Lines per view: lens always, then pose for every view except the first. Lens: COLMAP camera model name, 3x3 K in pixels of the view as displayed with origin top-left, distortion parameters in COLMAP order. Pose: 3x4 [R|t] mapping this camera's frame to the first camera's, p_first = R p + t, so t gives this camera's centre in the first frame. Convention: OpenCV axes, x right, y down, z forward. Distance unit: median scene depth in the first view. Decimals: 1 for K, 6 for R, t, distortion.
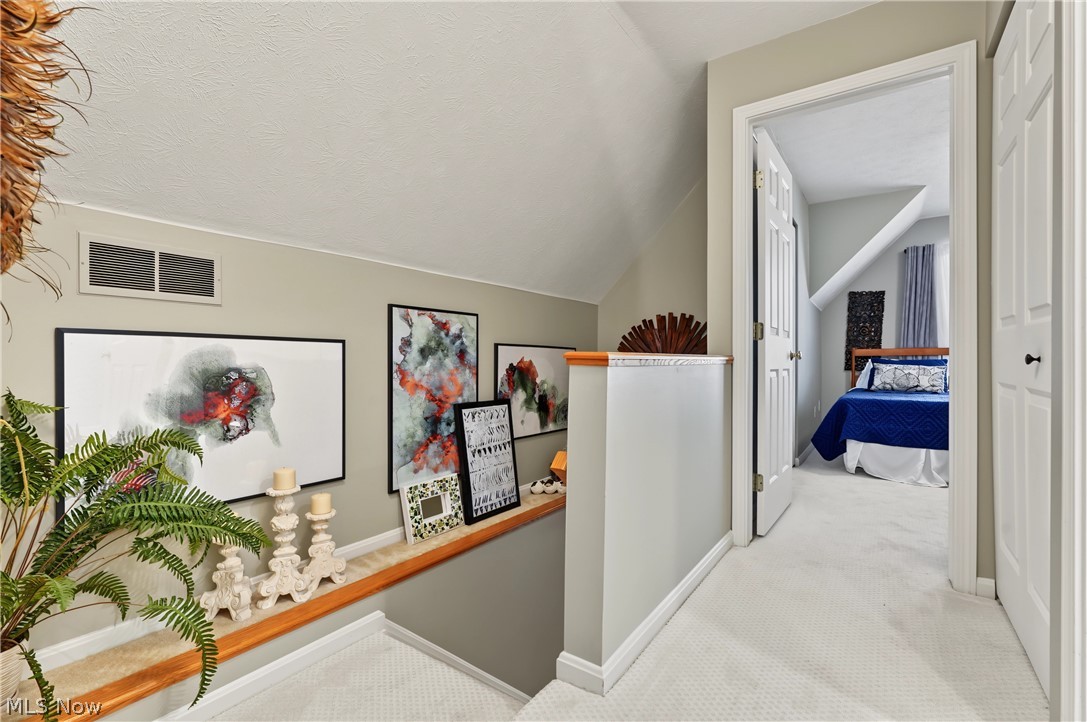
lens RADIAL K [[507.9, 0, 543.5], [0, 507.9, 363.9], [0, 0, 1]] dist [-0.014331, 0.004478]
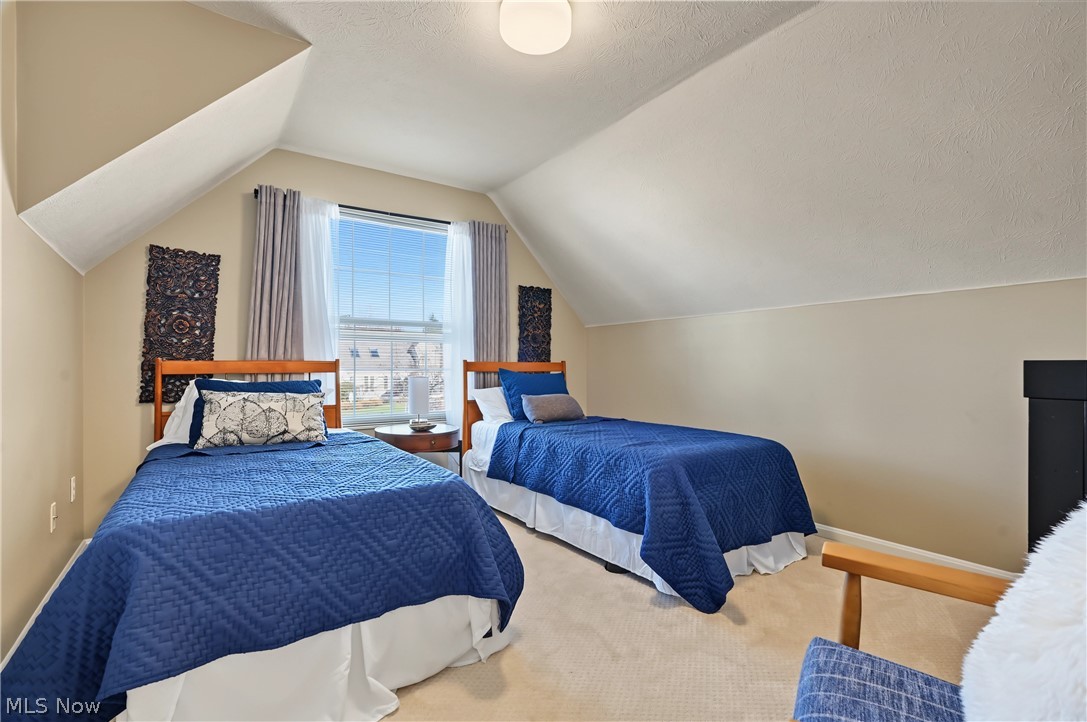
lens RADIAL K [[507.9, 0, 543.5], [0, 507.9, 363.9], [0, 0, 1]] dist [-0.014331, 0.004478]
pose [[0.365136, 0.009088, 0.930910, 0.307337], [0.005583, 0.999913, -0.011951, -0.019147], [-0.930938, 0.009561, 0.365053, 0.494886]]
